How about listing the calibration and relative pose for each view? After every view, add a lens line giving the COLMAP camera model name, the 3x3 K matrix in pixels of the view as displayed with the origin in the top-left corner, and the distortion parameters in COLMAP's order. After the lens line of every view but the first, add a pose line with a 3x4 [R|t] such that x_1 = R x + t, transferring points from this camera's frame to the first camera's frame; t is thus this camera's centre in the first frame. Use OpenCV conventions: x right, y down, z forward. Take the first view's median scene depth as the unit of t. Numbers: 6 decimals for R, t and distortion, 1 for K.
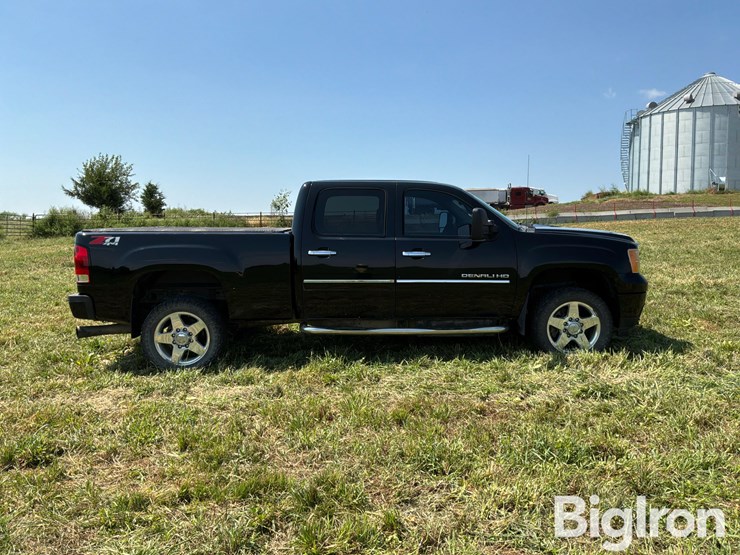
lens RADIAL K [[617.0, 0, 370.0], [0, 617.0, 277.5], [0, 0, 1]] dist [0.117387, -0.265336]
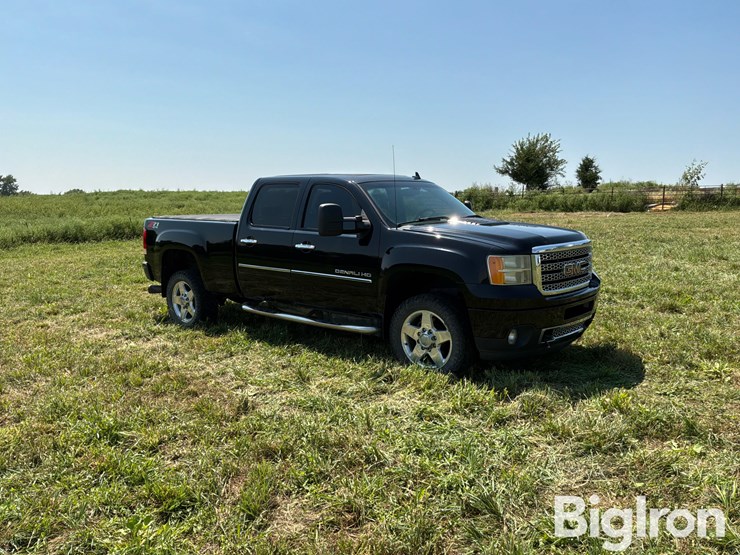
lens RADIAL K [[615.5, 0, 370.0], [0, 615.5, 277.5], [0, 0, 1]] dist [0.118723, -0.231641]
pose [[0.733247, 0.087338, -0.674330, 0.844440], [-0.057434, 0.996128, 0.066565, -0.060670], [0.677533, -0.010080, 0.735423, 0.302658]]
